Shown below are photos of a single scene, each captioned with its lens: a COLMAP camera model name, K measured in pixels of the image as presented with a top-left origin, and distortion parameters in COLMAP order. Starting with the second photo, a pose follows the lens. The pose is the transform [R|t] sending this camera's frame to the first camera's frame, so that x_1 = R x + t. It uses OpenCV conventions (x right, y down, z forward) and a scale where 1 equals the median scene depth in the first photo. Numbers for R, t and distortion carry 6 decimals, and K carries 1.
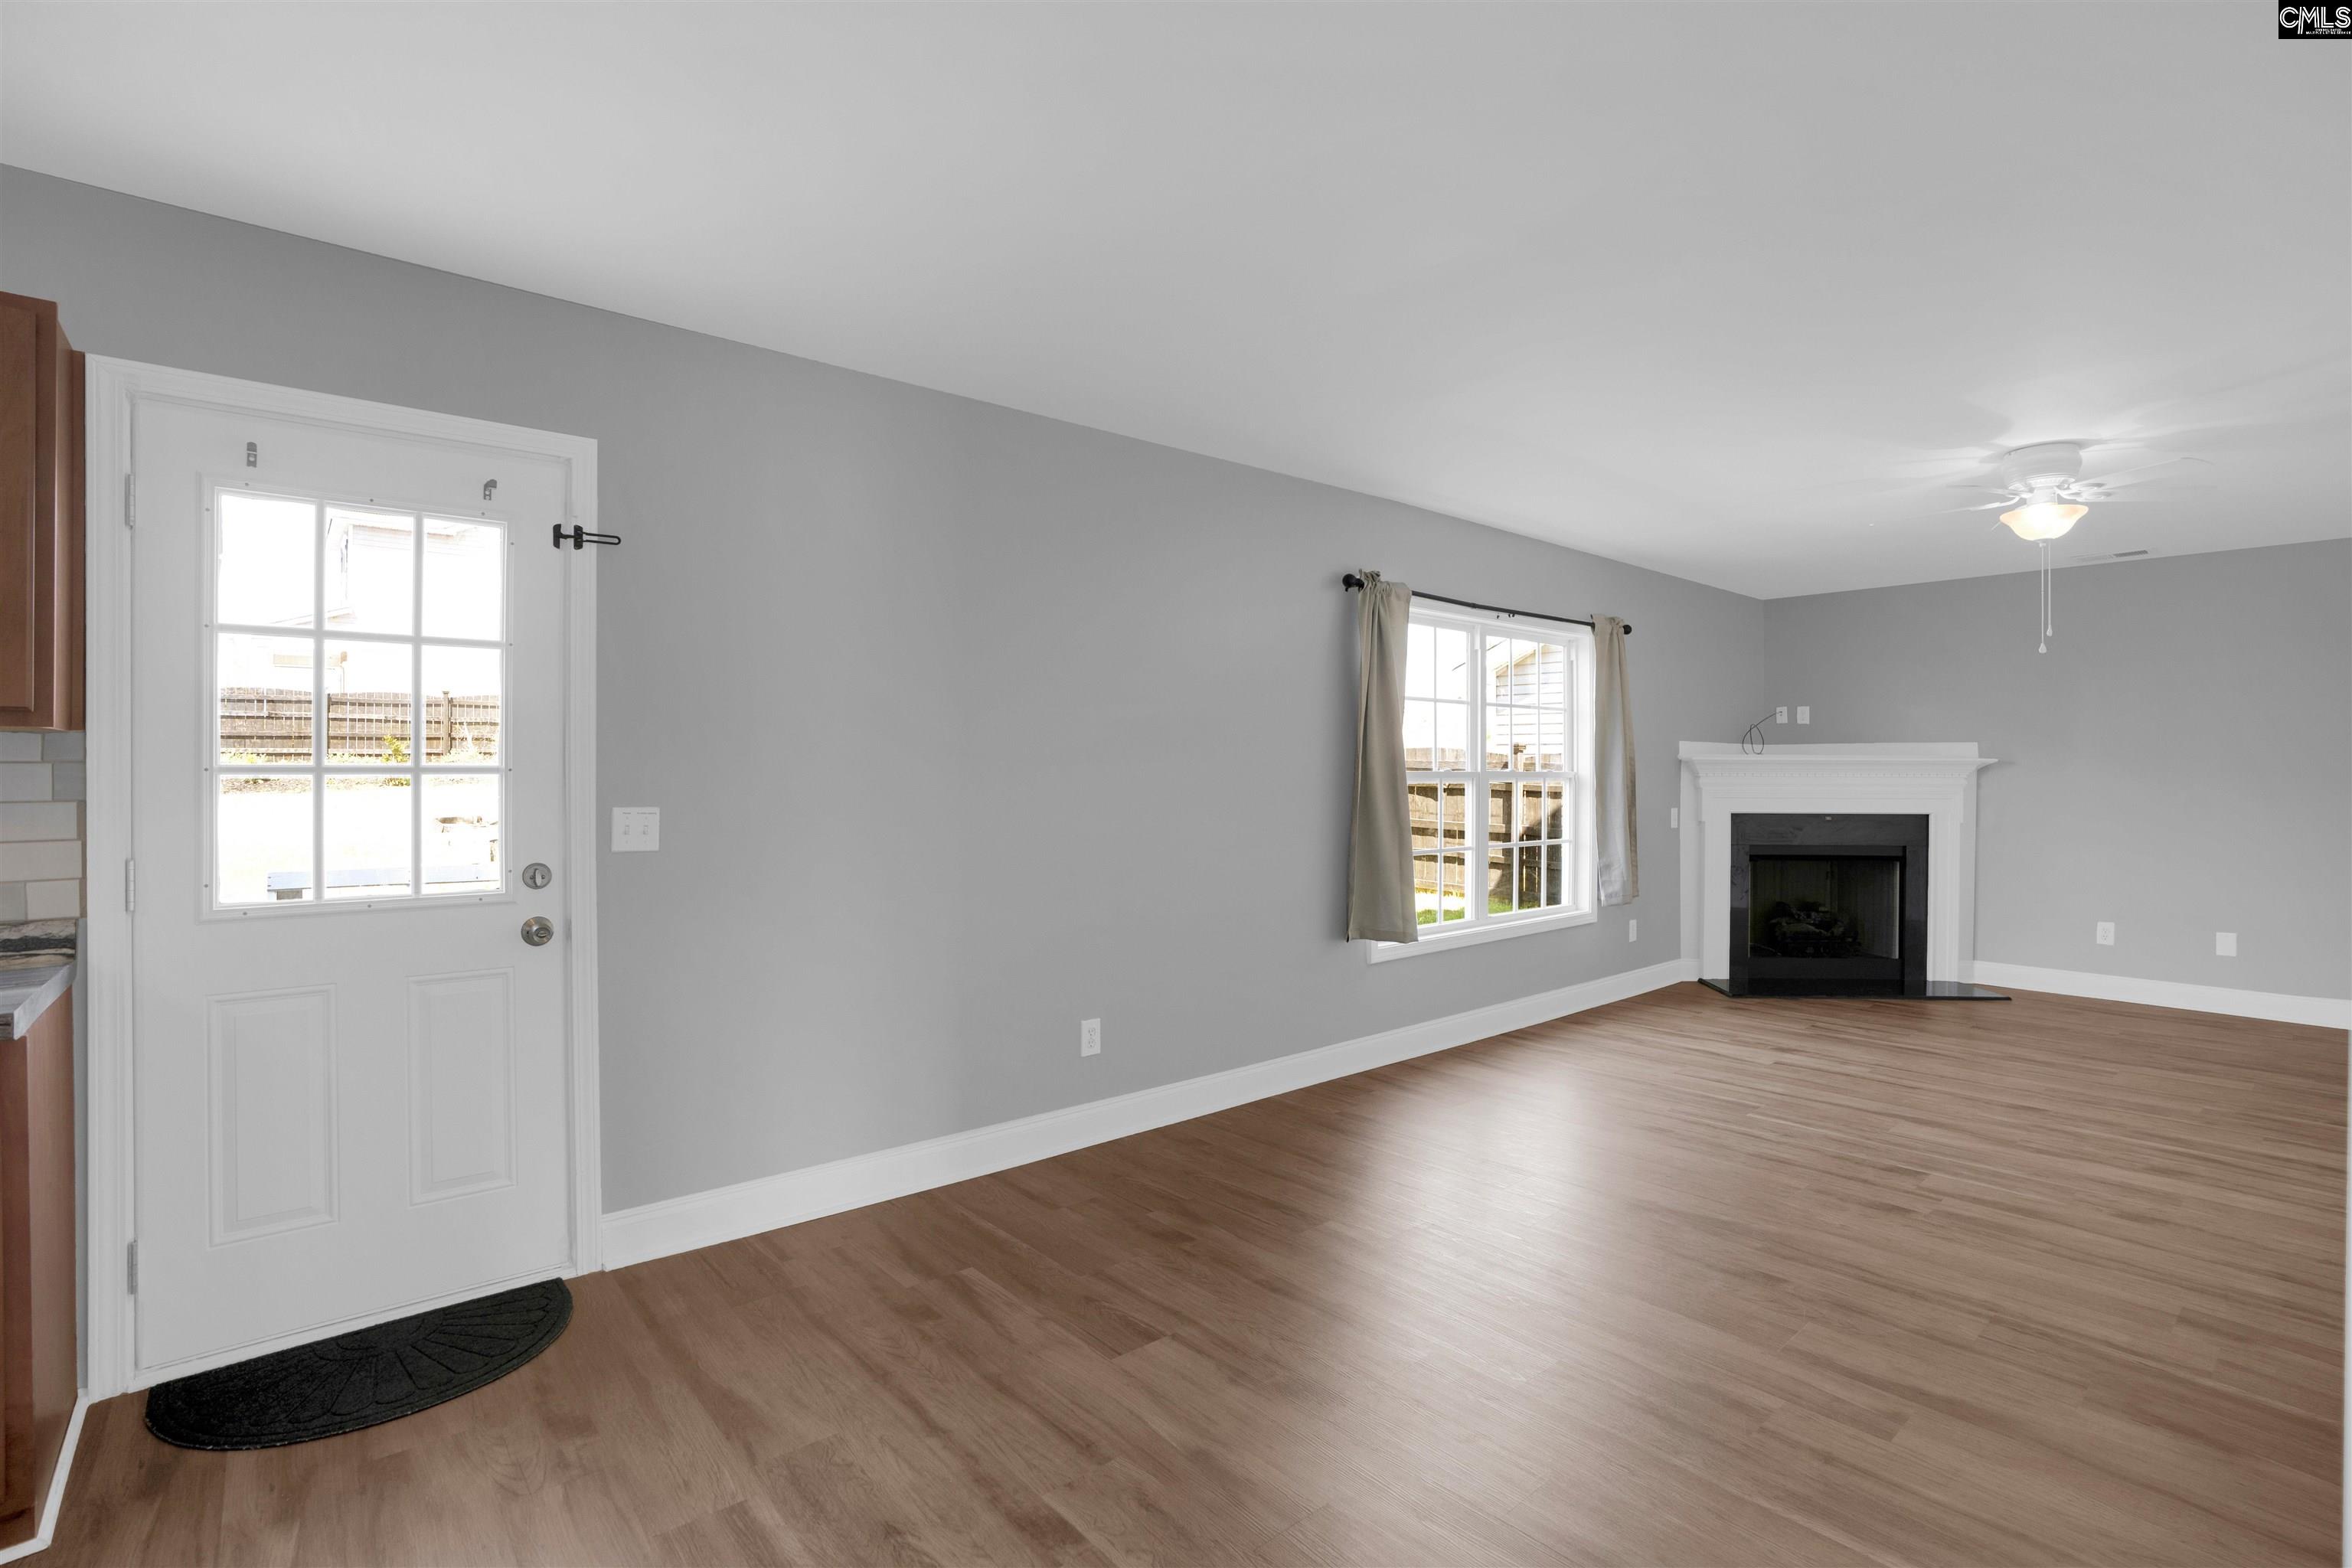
lens RADIAL K [[1095.3, 0, 1178.0], [0, 1095.3, 769.2], [0, 0, 1]] dist [-0.086395, 0.041810]
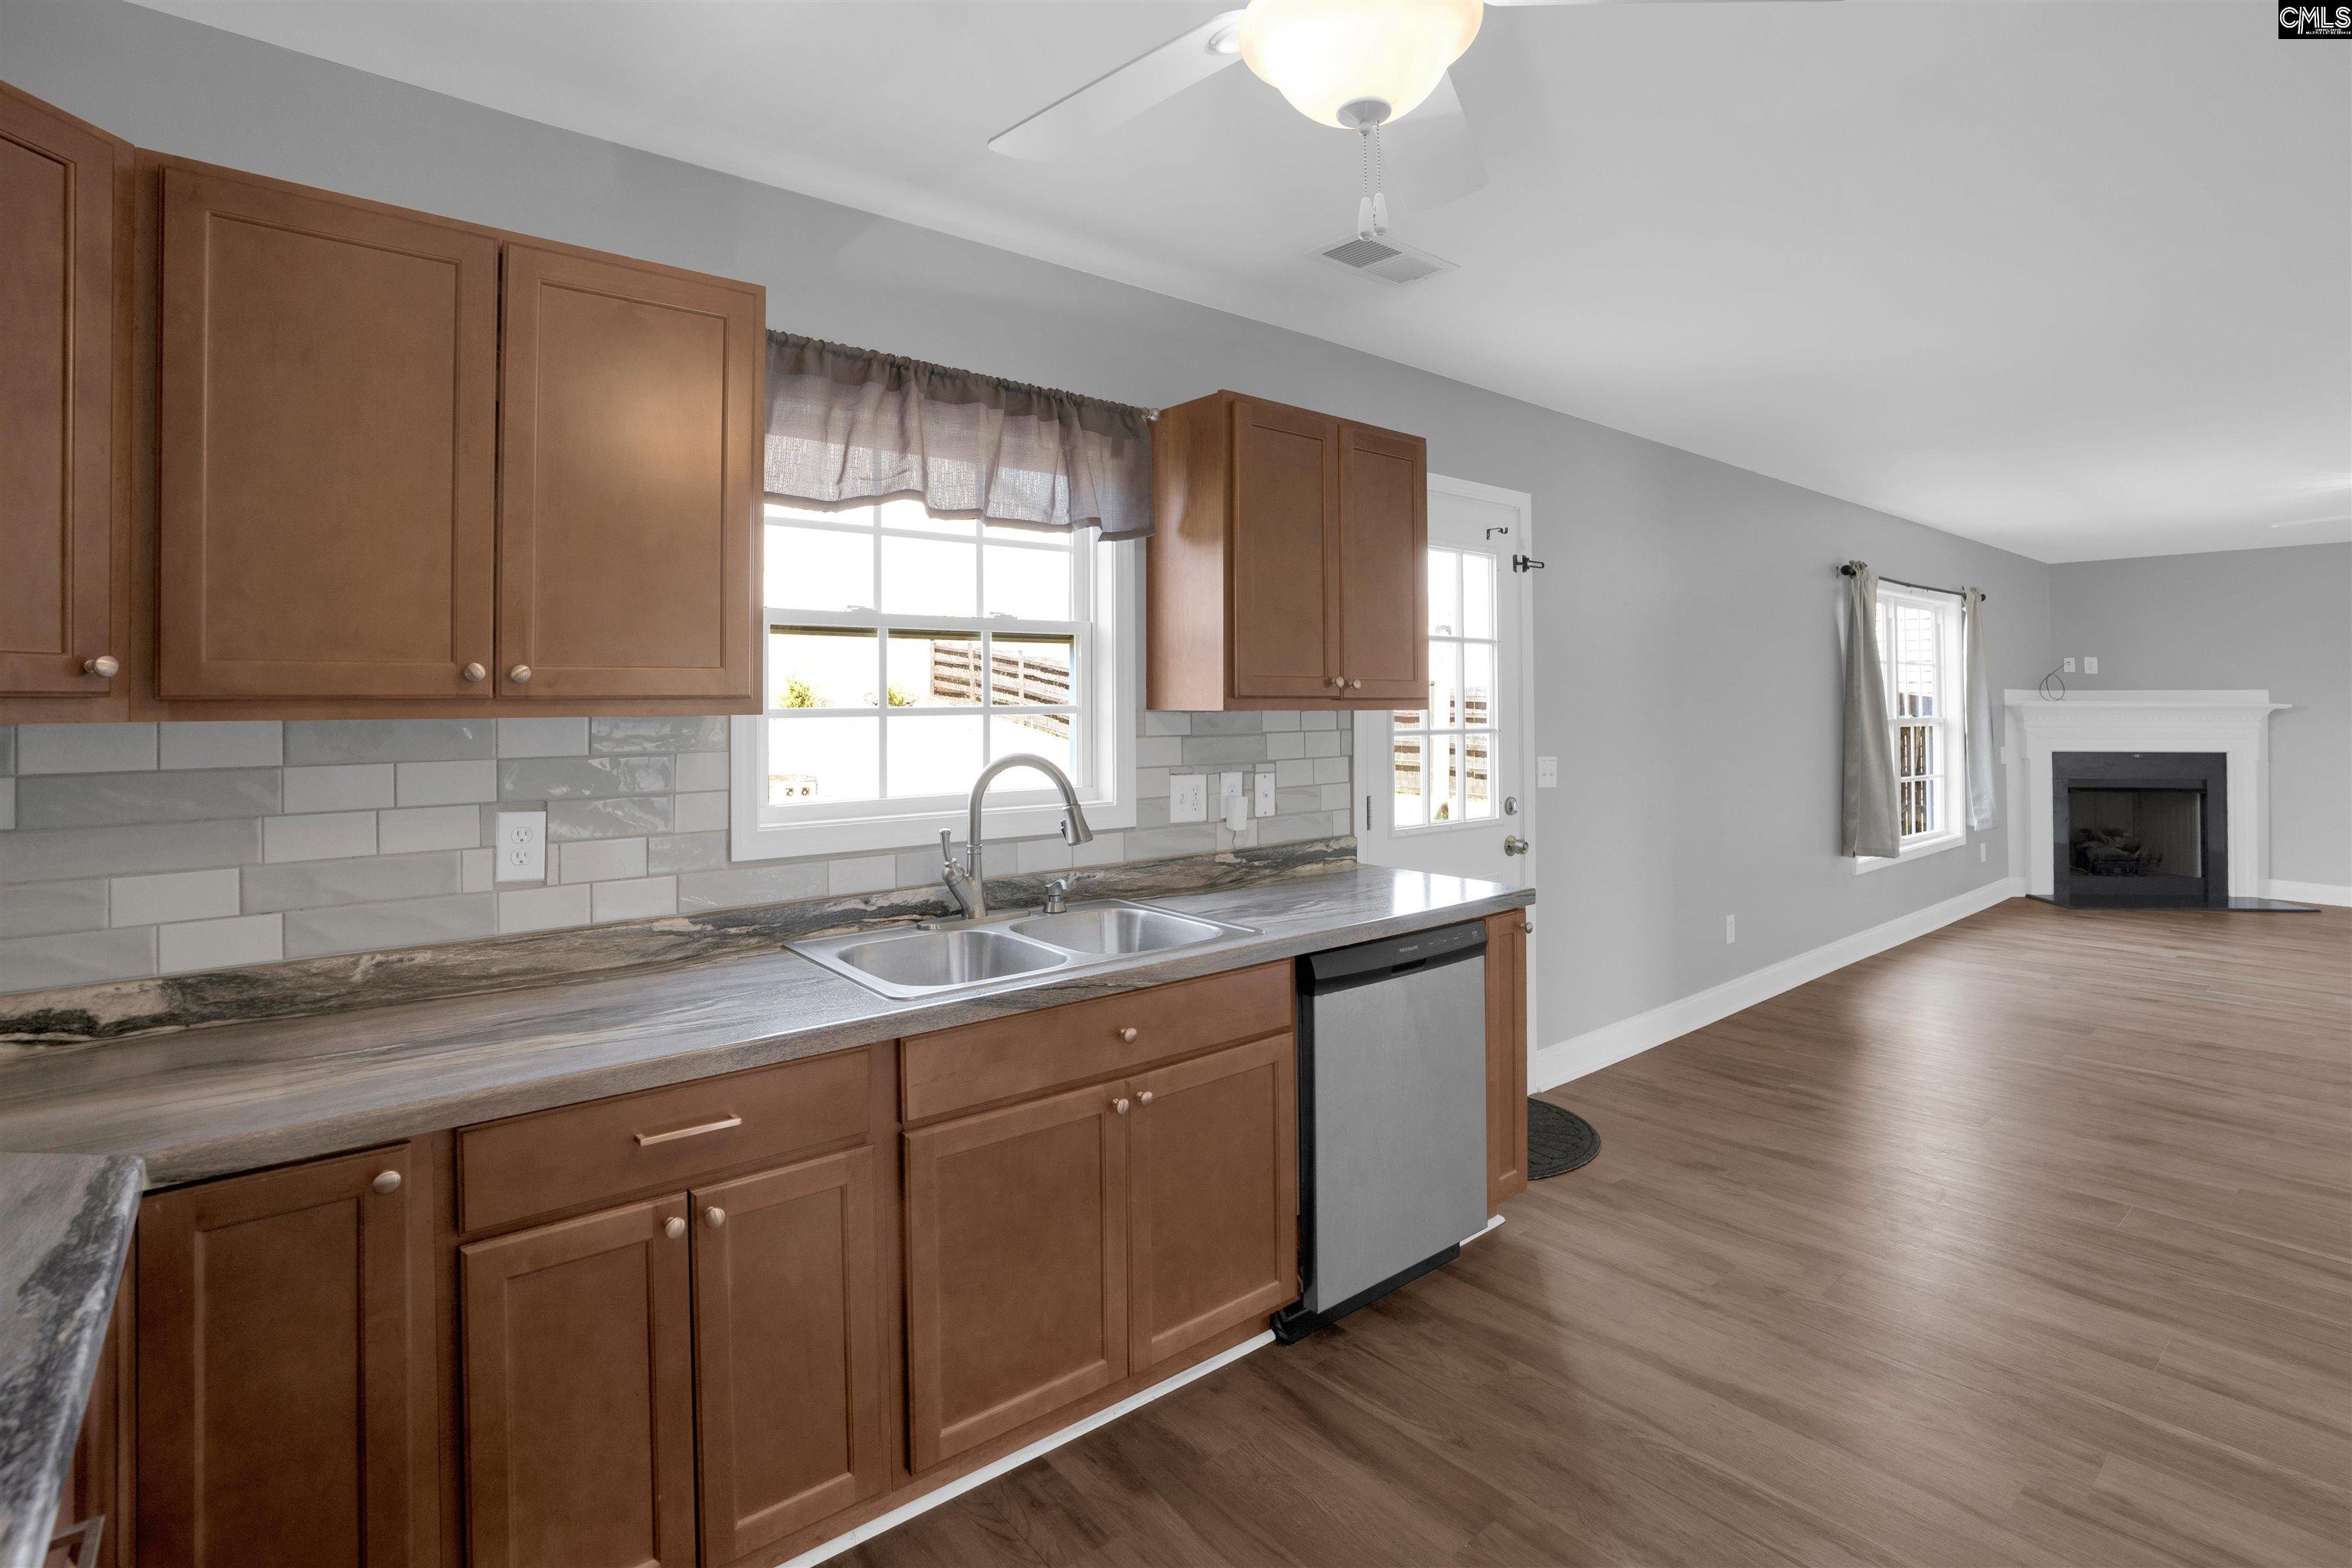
lens RADIAL K [[1123.3, 0, 1188.5], [0, 1123.3, 684.0], [0, 0, 1]] dist [-0.057978, 0.019499]
pose [[0.999959, -0.003235, -0.008421, -0.571602], [0.003092, 0.999851, -0.016999, -0.021091], [0.008474, 0.016972, 0.999820, -0.266947]]
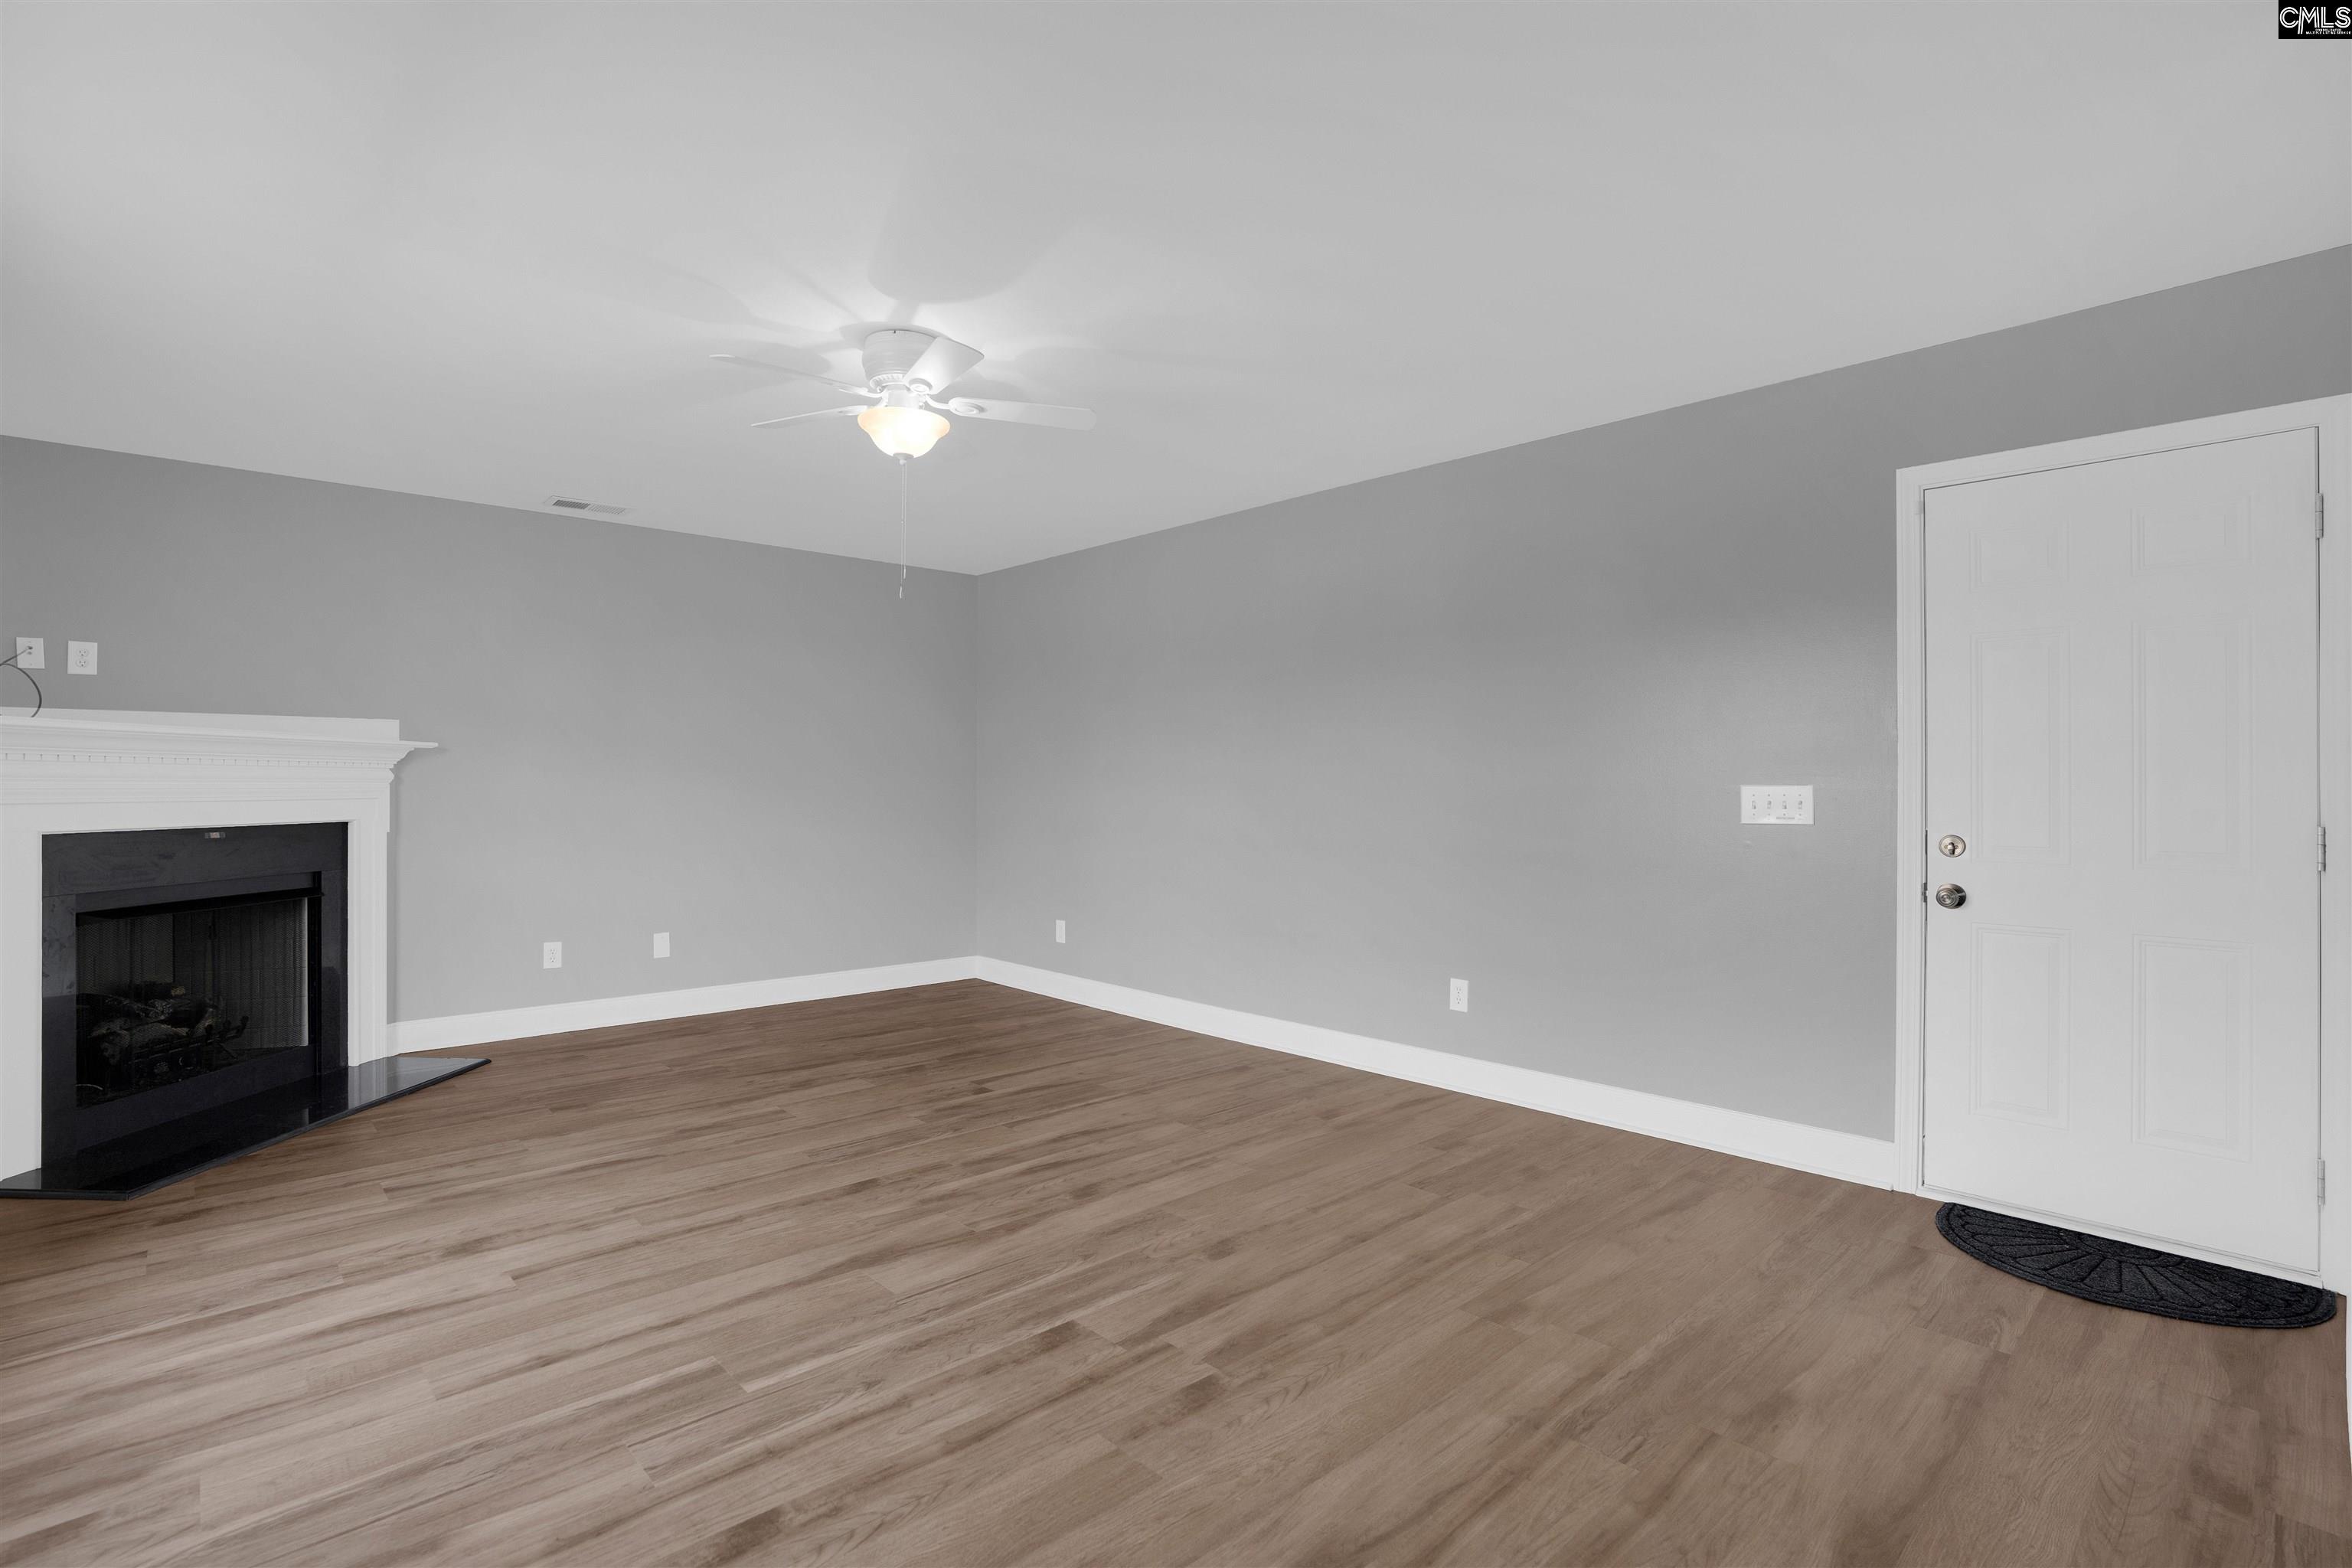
lens RADIAL K [[1110.8, 0, 1176.3], [0, 1110.8, 774.4], [0, 0, 1]] dist [-0.058552, 0.019647]
pose [[-0.042969, 0.005261, 0.999063, -0.006511], [-0.001152, 0.999985, -0.005316, 0.020914], [-0.999076, -0.001379, -0.042963, 0.683849]]
